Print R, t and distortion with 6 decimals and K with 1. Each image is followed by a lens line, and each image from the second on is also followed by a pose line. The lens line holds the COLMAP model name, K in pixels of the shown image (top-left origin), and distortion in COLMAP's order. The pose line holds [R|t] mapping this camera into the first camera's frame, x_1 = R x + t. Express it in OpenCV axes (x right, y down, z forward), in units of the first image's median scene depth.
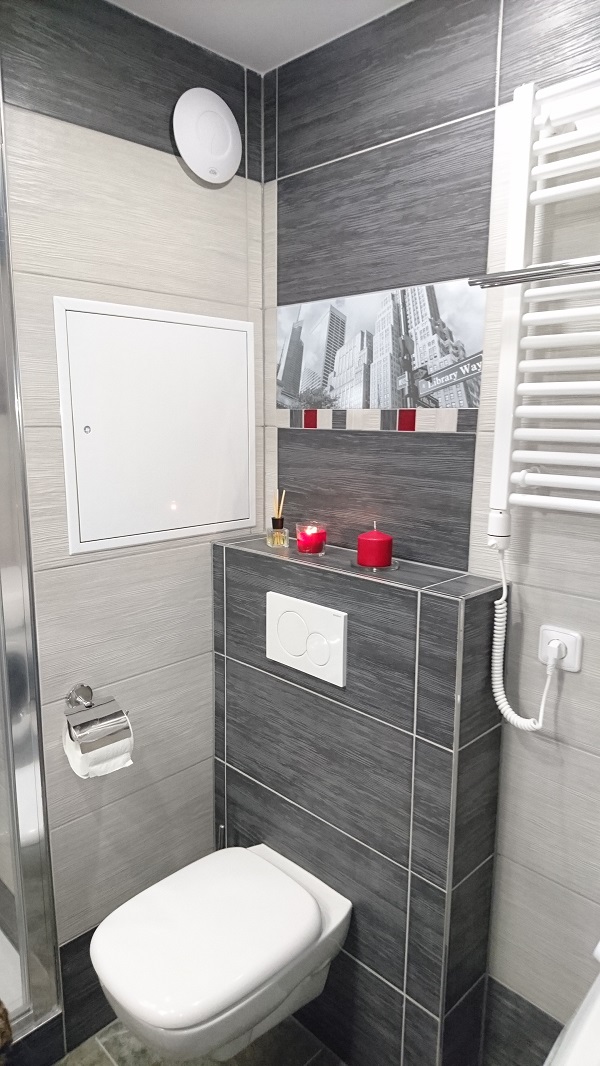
lens RADIAL K [[667.0, 0, 309.9], [0, 667.0, 533.1], [0, 0, 1]] dist [0.161083, -0.244448]
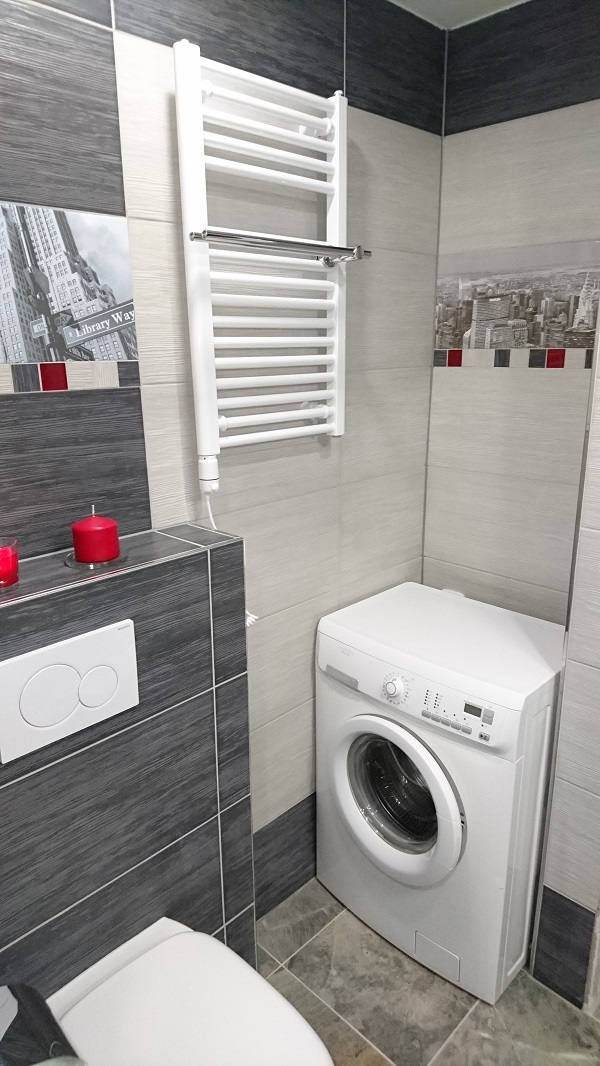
lens RADIAL K [[688.0, 0, 315.3], [0, 688.0, 534.0], [0, 0, 1]] dist [0.115878, -0.182855]
pose [[-0.020851, -0.282984, 0.958898, -0.729056], [0.183152, 0.941795, 0.281919, -0.173707], [-0.982863, 0.181502, 0.032192, 0.719501]]
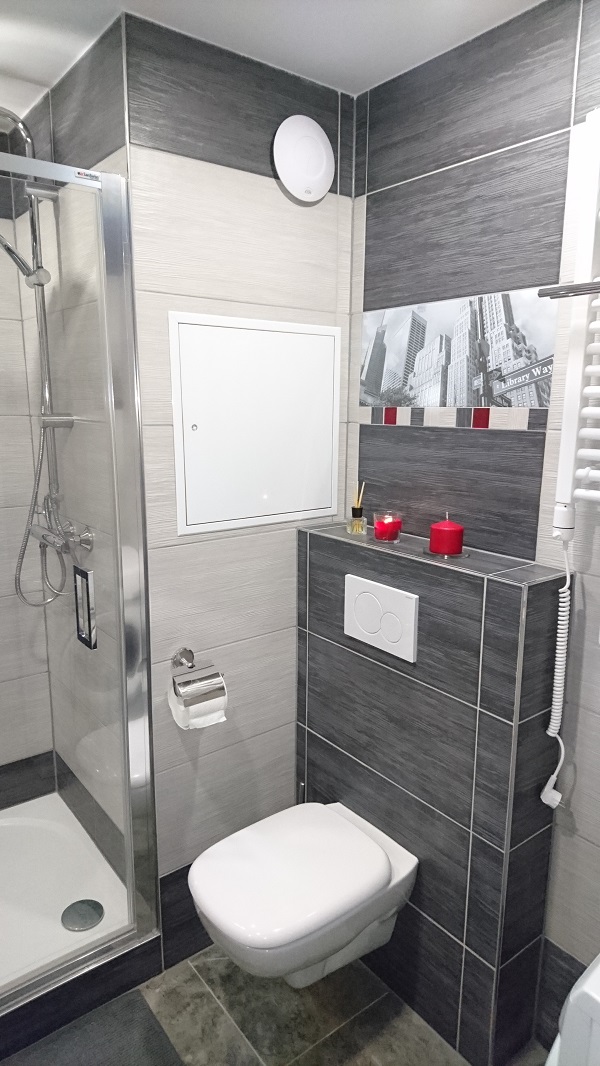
lens RADIAL K [[671.2, 0, 305.0], [0, 671.2, 535.9], [0, 0, 1]] dist [0.098770, -0.122503]
pose [[0.990957, 0.025177, -0.131795, 0.013905], [-0.022626, 0.999527, 0.020814, 0.003248], [0.132257, -0.017644, 0.991058, -0.111056]]
